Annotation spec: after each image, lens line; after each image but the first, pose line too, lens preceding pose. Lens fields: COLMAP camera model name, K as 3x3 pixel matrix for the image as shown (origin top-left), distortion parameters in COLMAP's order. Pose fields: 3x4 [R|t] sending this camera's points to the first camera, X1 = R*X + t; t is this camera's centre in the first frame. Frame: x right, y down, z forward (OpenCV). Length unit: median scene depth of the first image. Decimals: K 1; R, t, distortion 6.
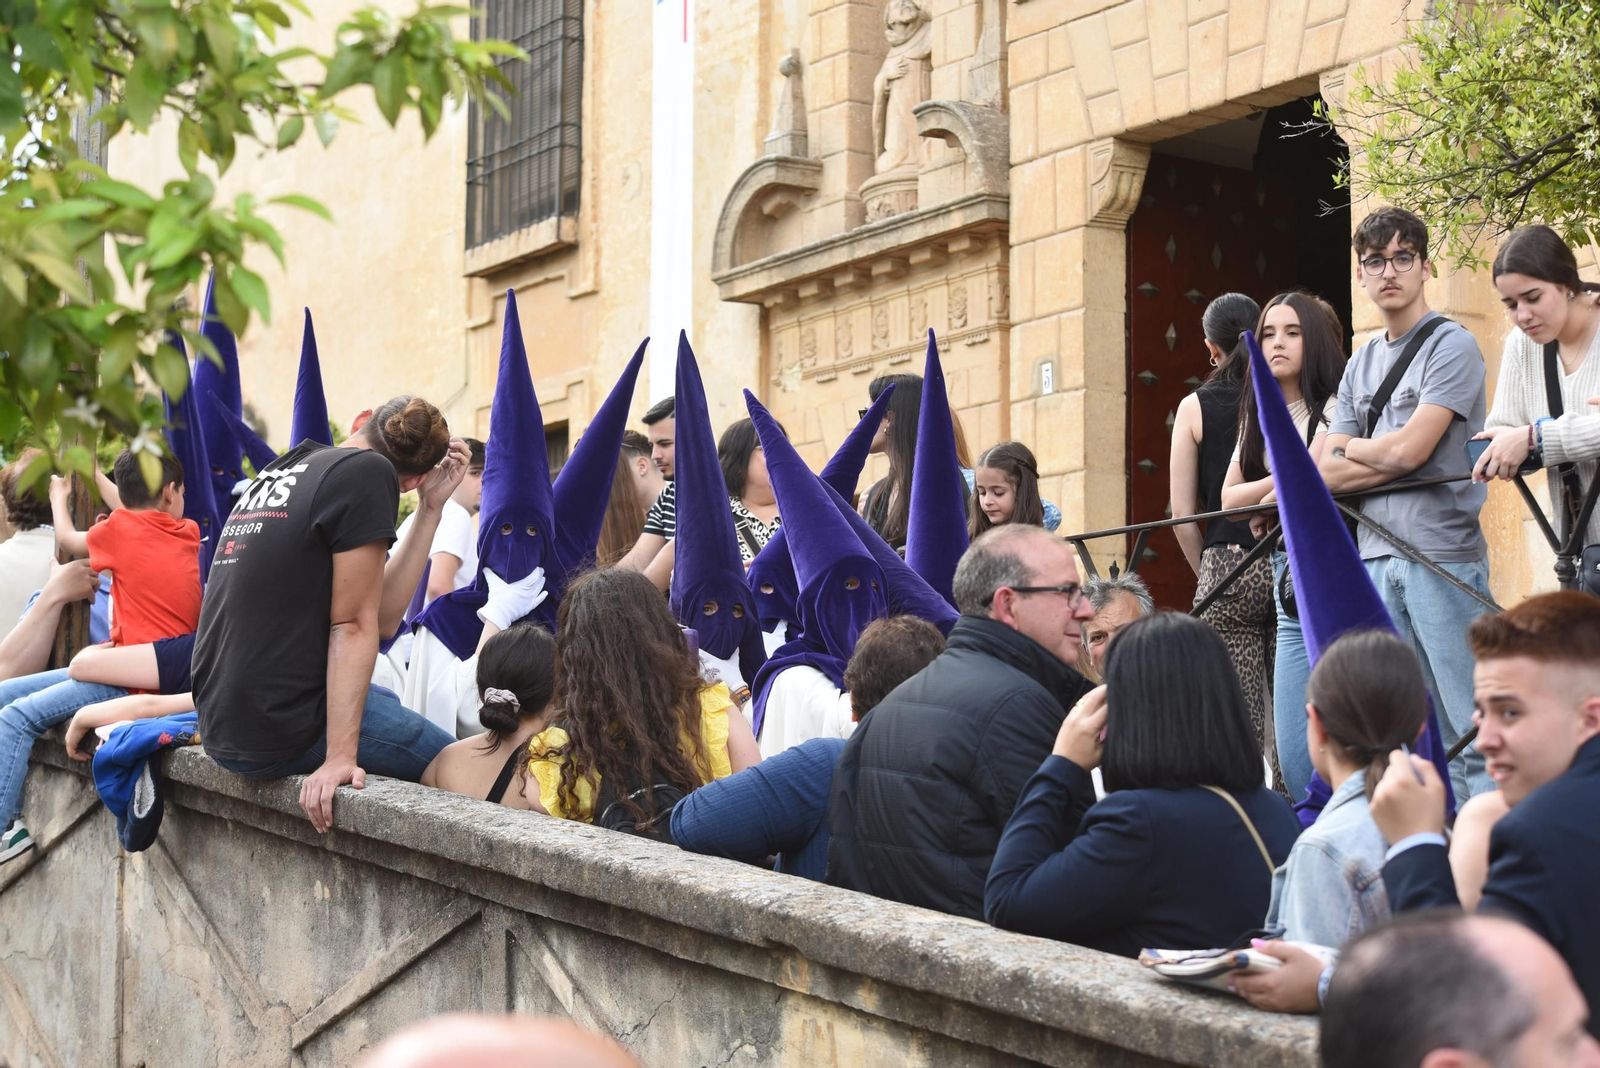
lens RADIAL K [[3778.4, 0, 800.8], [0, 3778.4, 534.7], [0, 0, 1]] dist [-0.396860, 0.000000]
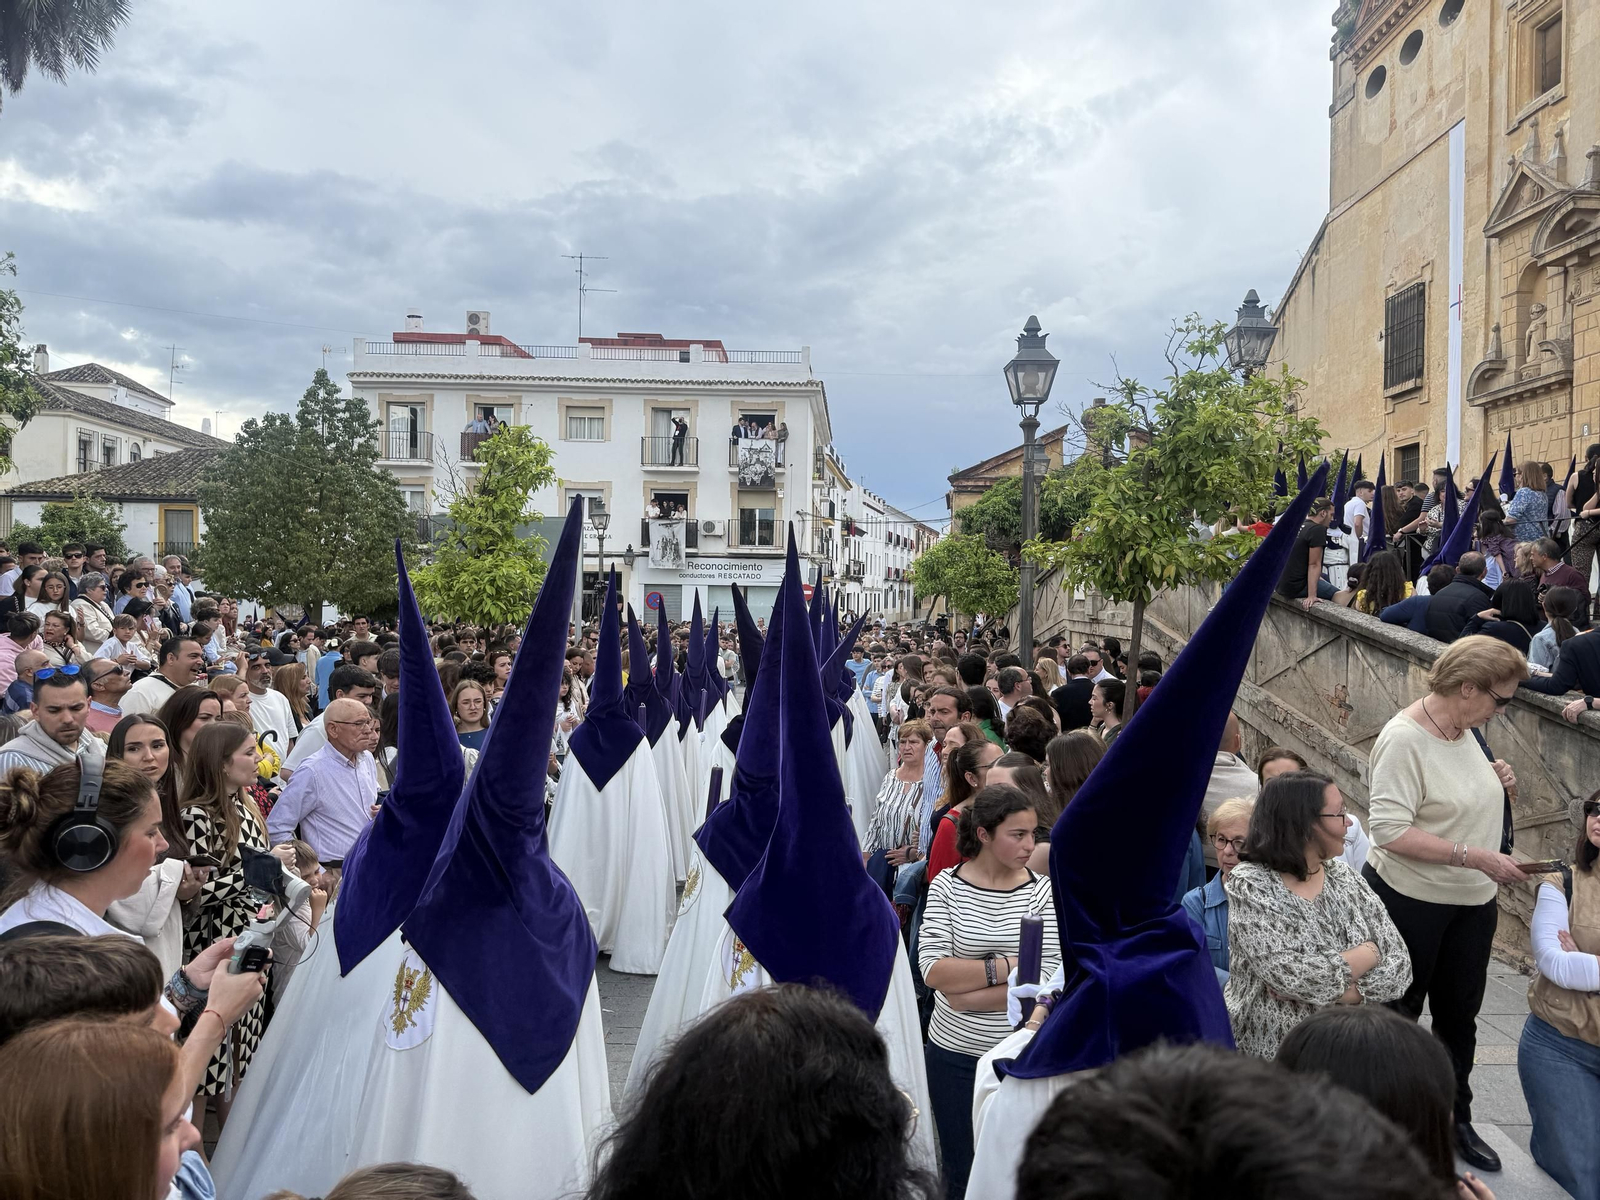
lens RADIAL K [[1125.8, 0, 799.9], [0, 1125.8, 599.2], [0, 0, 1]] dist [-0.013646, -0.003424]
pose [[0.834674, 0.011646, -0.550622, 0.031049], [0.054678, 0.993085, 0.103889, -0.031926], [0.548024, -0.116820, 0.828265, -0.118898]]
